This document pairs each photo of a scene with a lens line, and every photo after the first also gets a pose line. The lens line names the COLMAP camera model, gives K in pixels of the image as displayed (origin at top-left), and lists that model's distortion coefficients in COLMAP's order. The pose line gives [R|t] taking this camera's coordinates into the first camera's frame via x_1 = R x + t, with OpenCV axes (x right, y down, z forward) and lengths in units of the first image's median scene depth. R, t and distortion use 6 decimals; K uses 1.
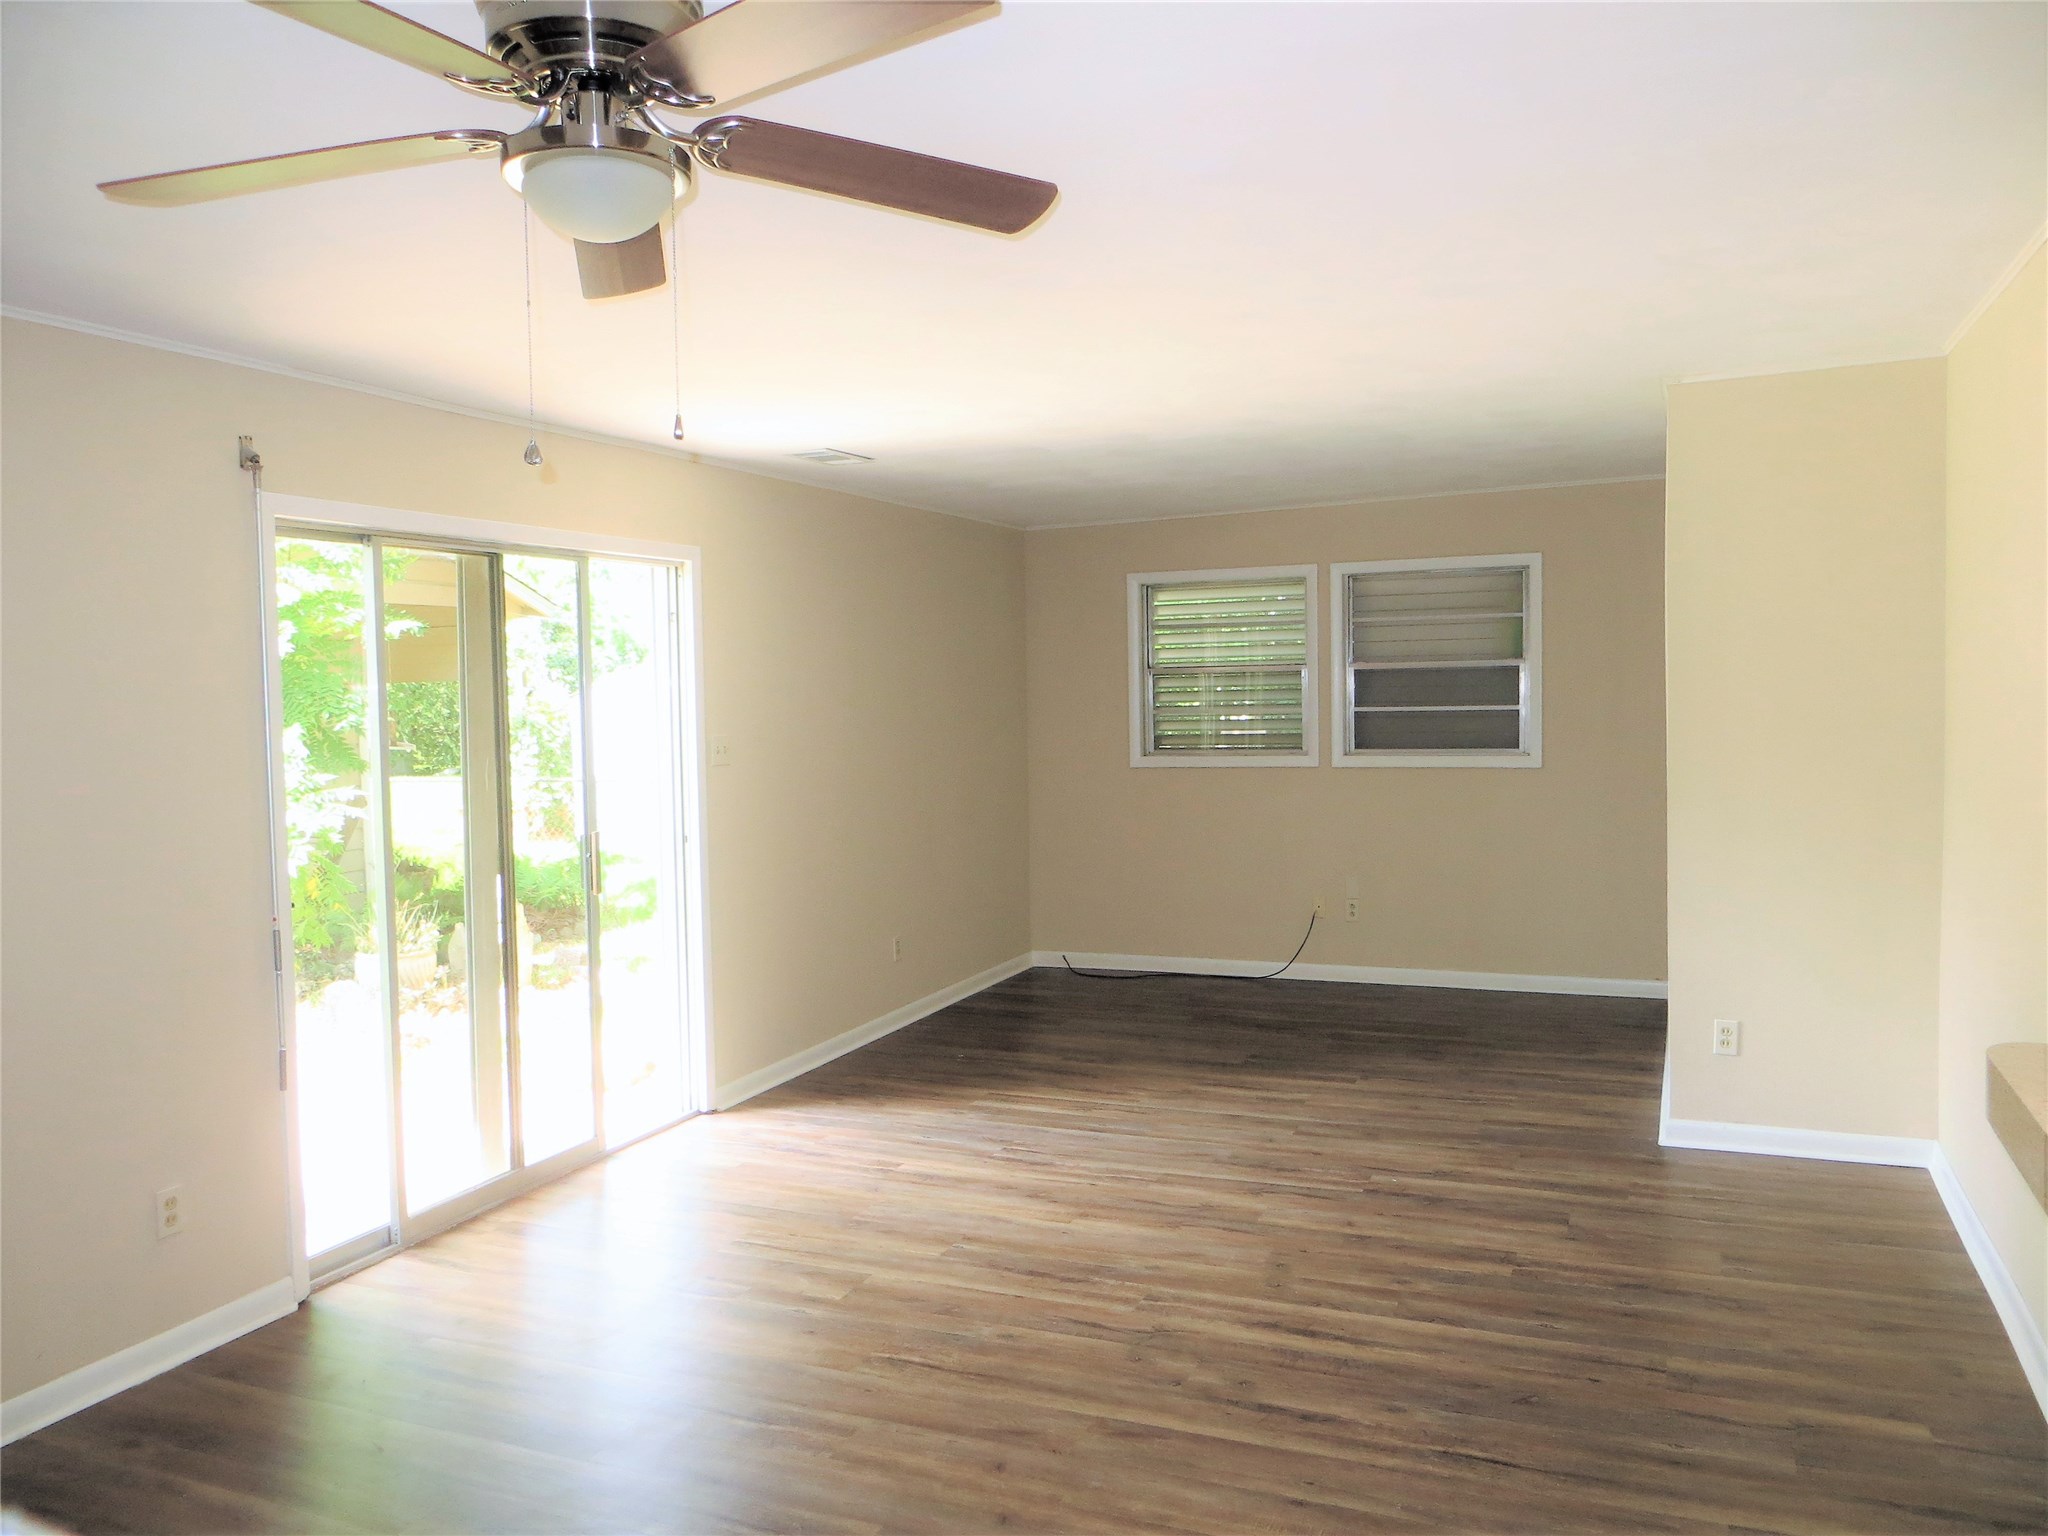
lens RADIAL K [[1534.7, 0, 1022.6], [0, 1534.7, 769.5], [0, 0, 1]] dist [-0.011100, 0.000235]
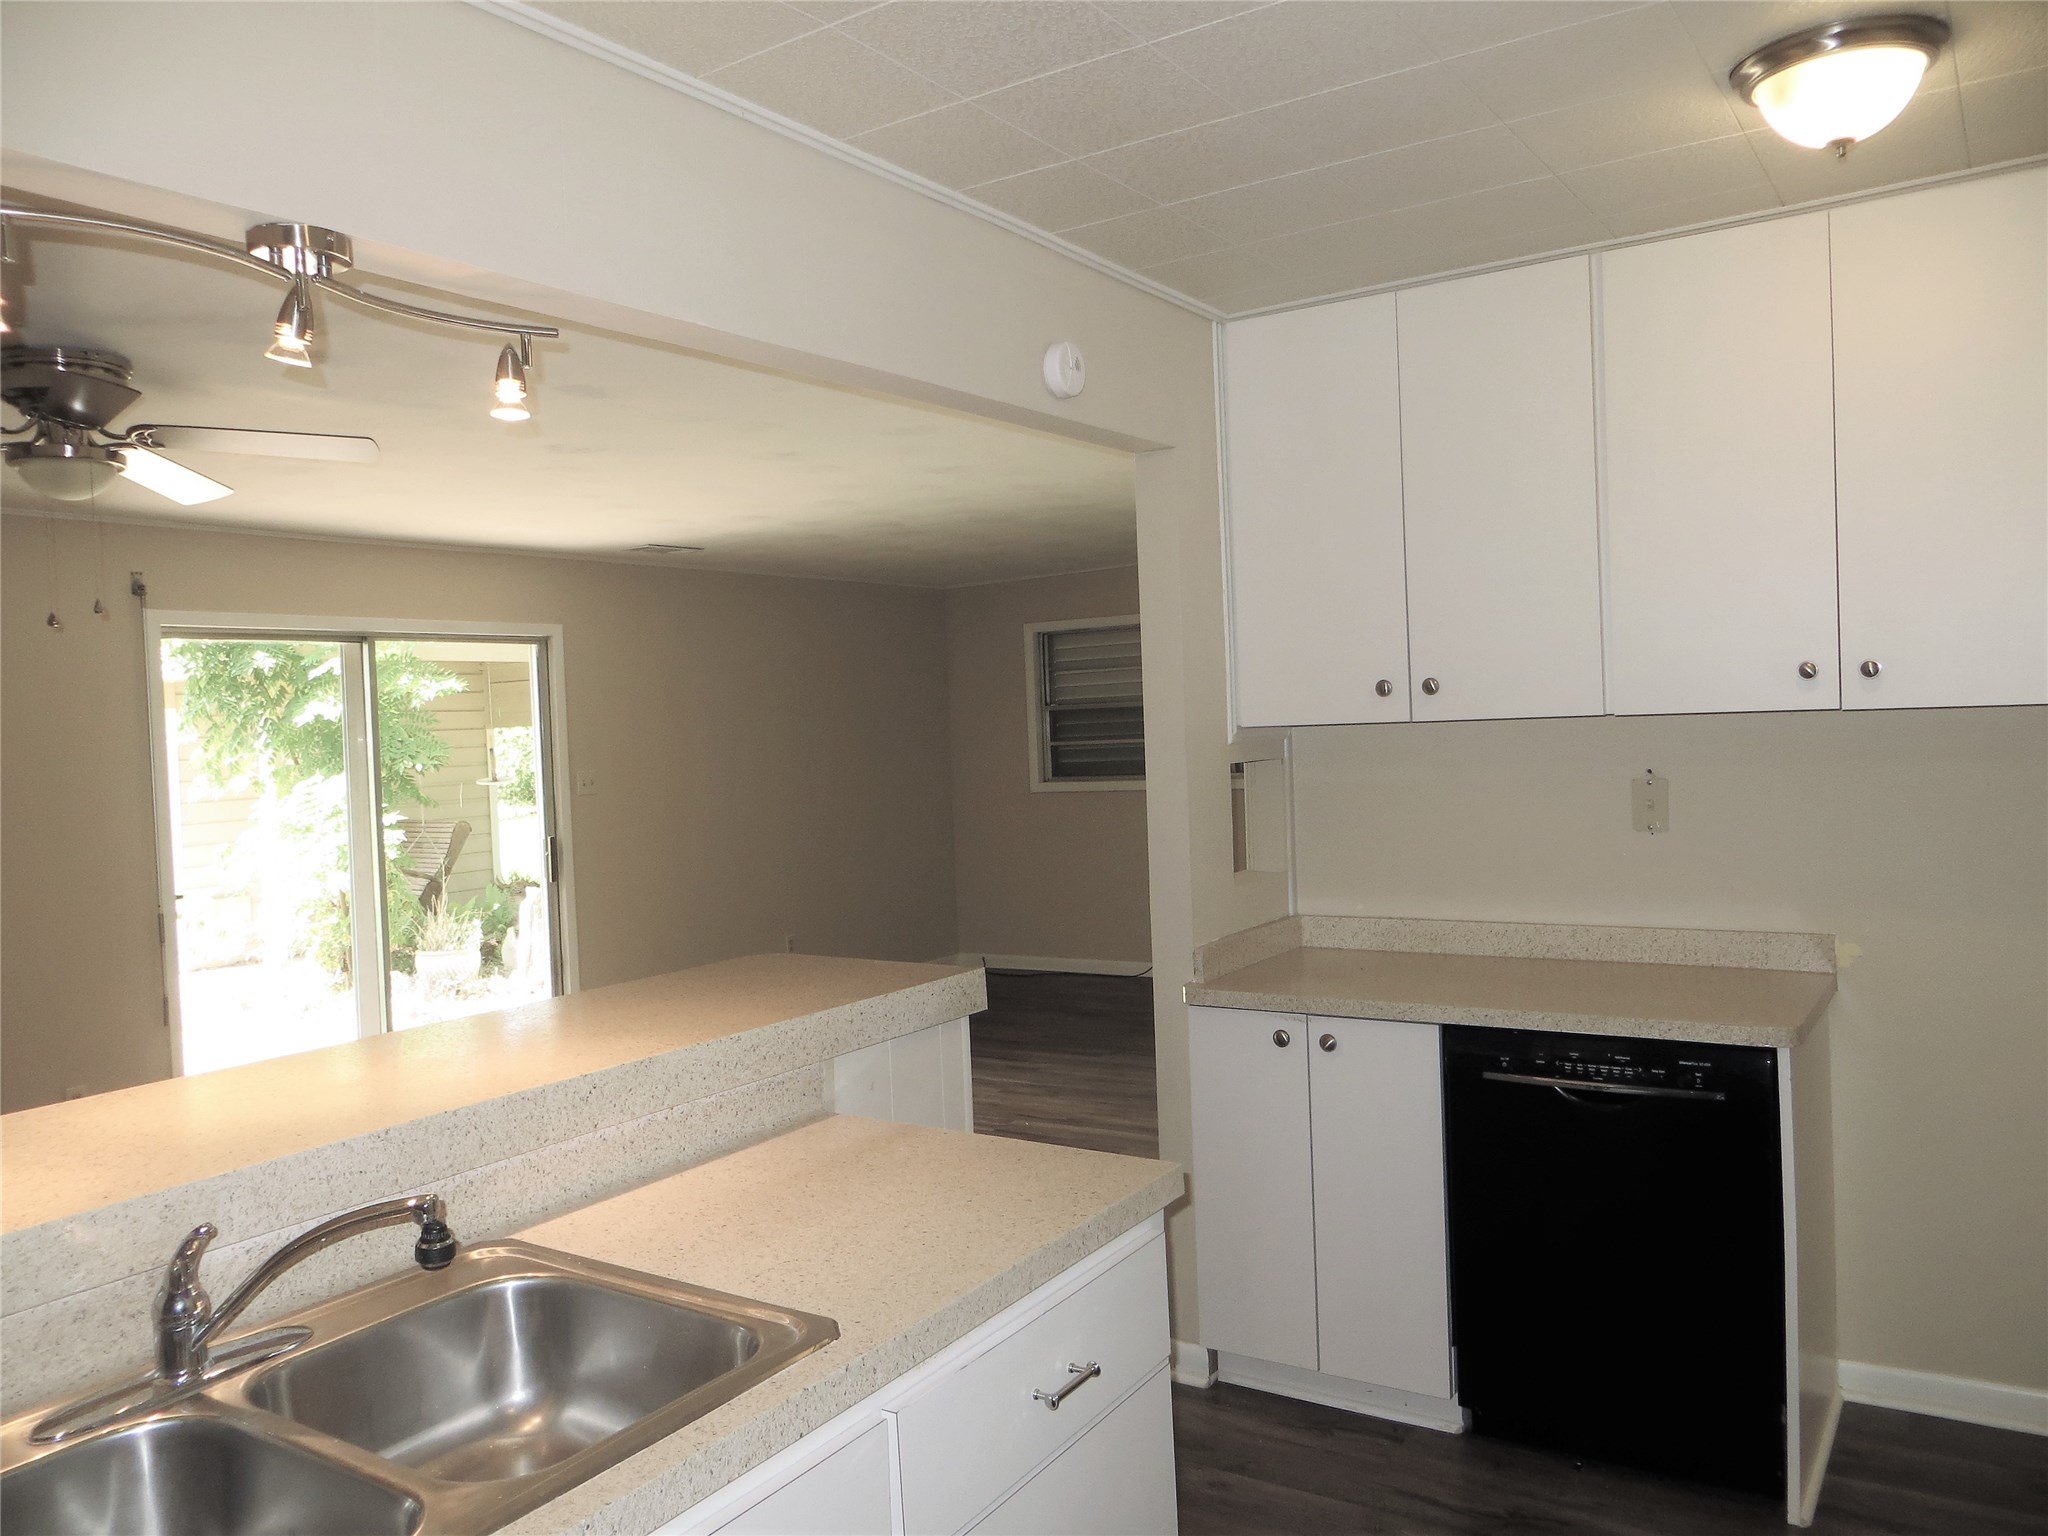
lens RADIAL K [[1534.7, 0, 1022.7], [0, 1534.7, 762.7], [0, 0, 1]] dist [-0.011100, 0.000235]
pose [[0.986698, -0.012784, -0.162063, 0.482332], [0.009423, 0.999725, -0.021486, 0.001954], [0.162293, 0.019673, 0.986546, -0.253993]]
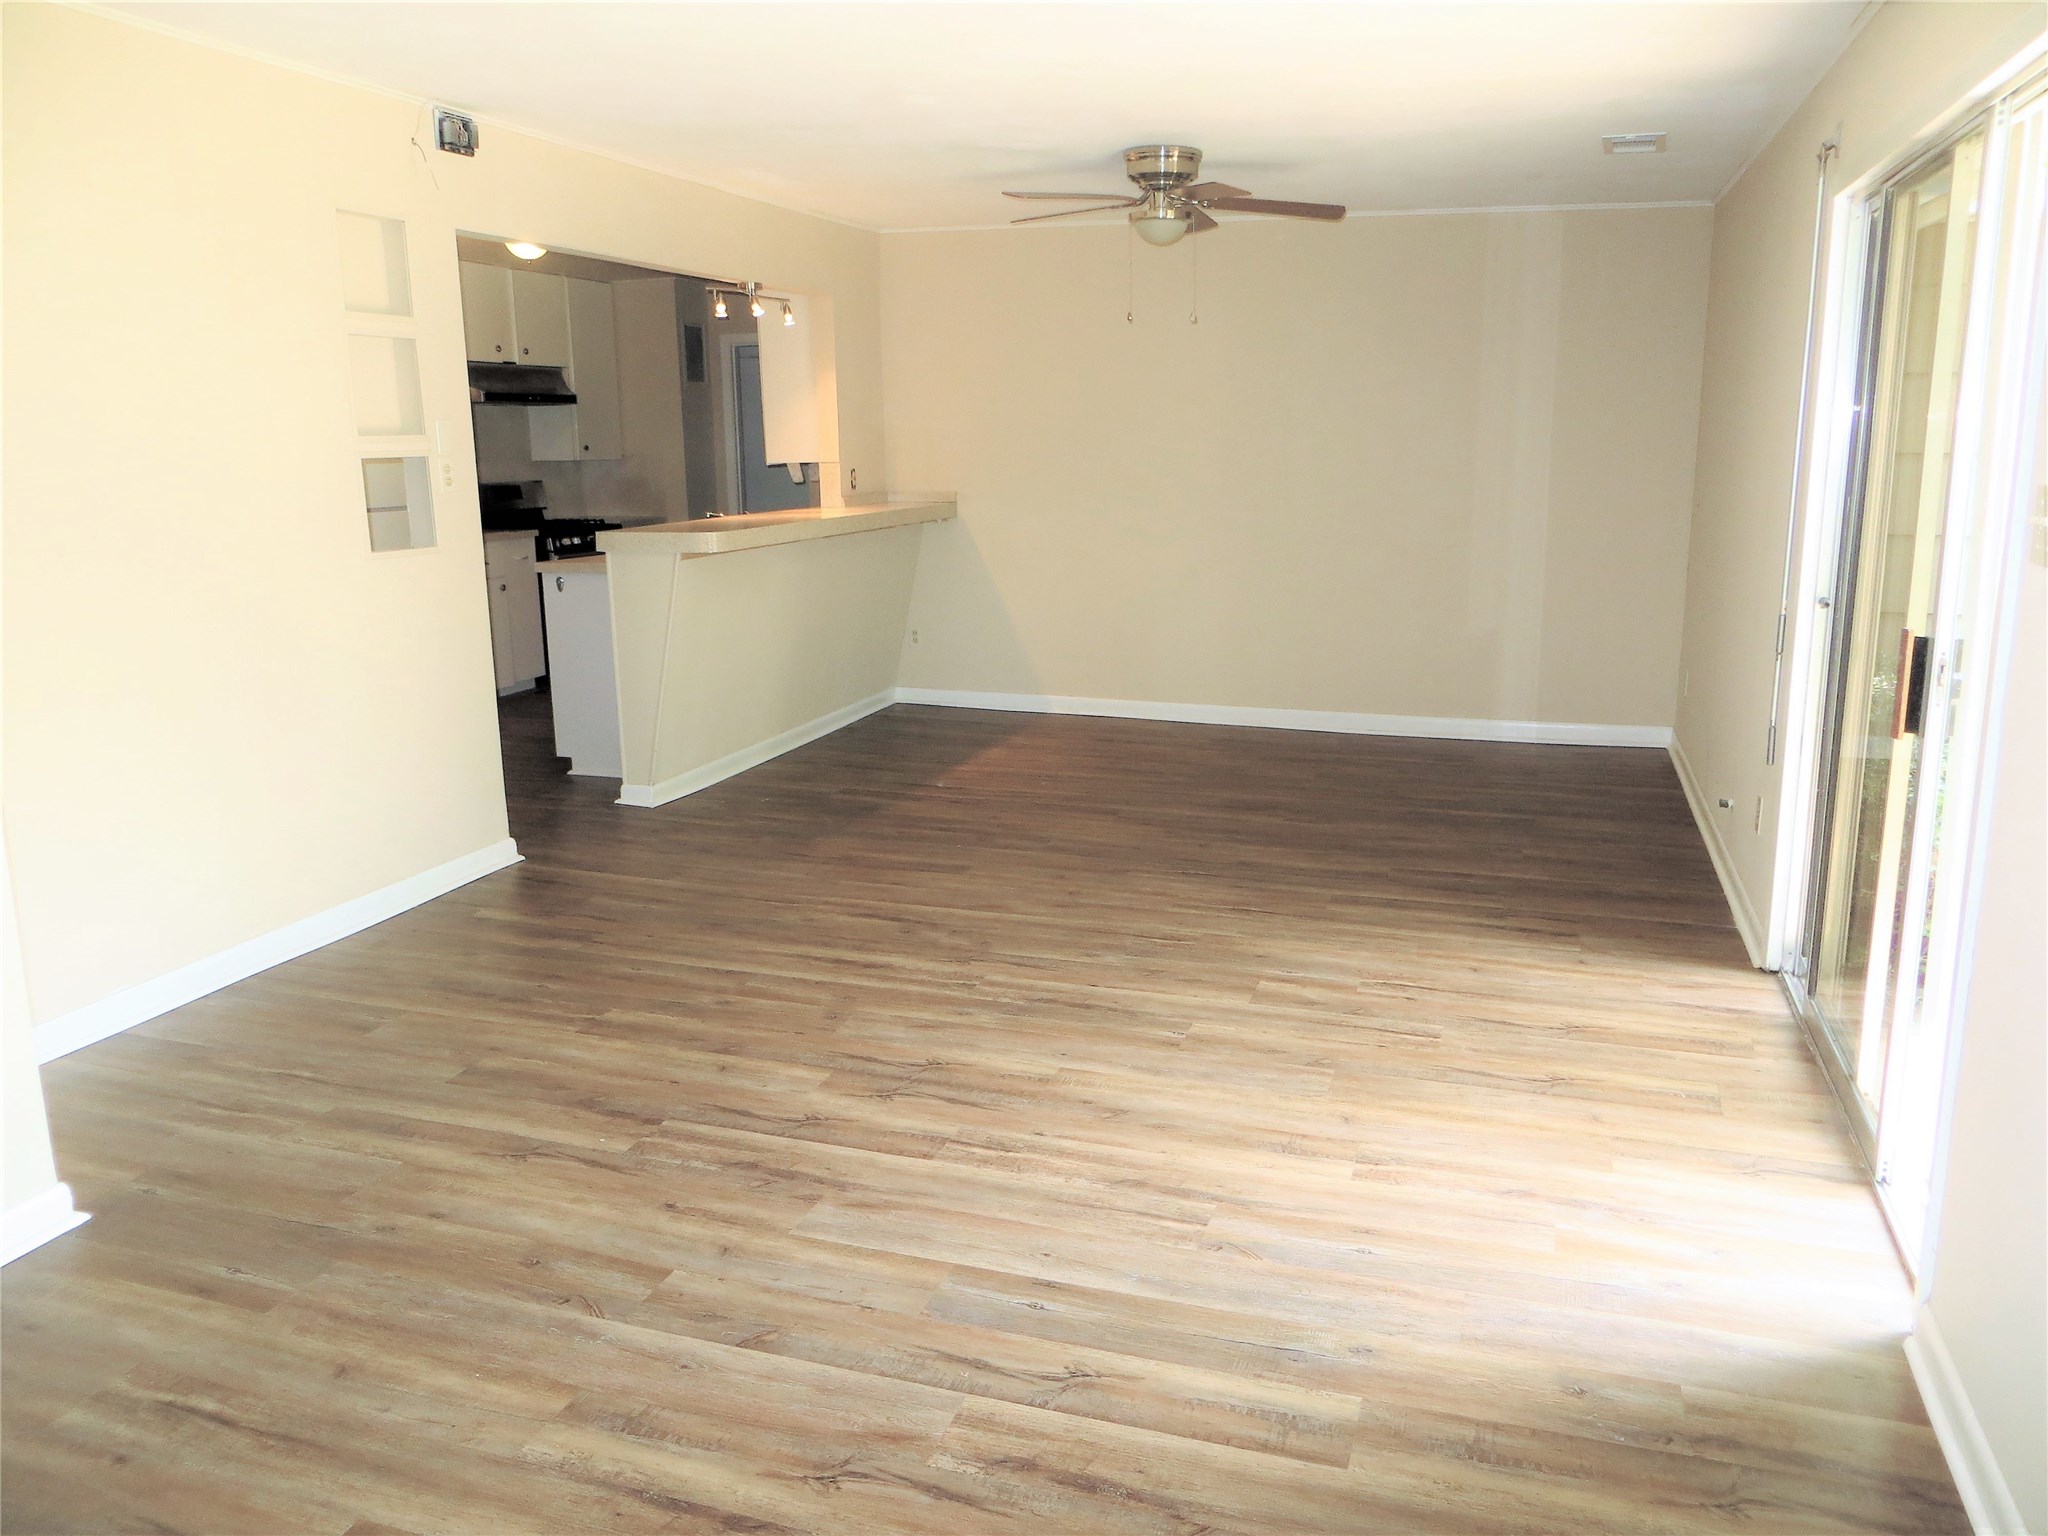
lens RADIAL K [[1534.7, 0, 1026.5], [0, 1534.7, 765.8], [0, 0, 1]] dist [-0.011100, 0.000235]
pose [[-0.995937, 0.049048, -0.075525, 0.104705], [0.026945, 0.962543, 0.269787, -0.082583], [0.085929, 0.266656, -0.959954, 1.779042]]
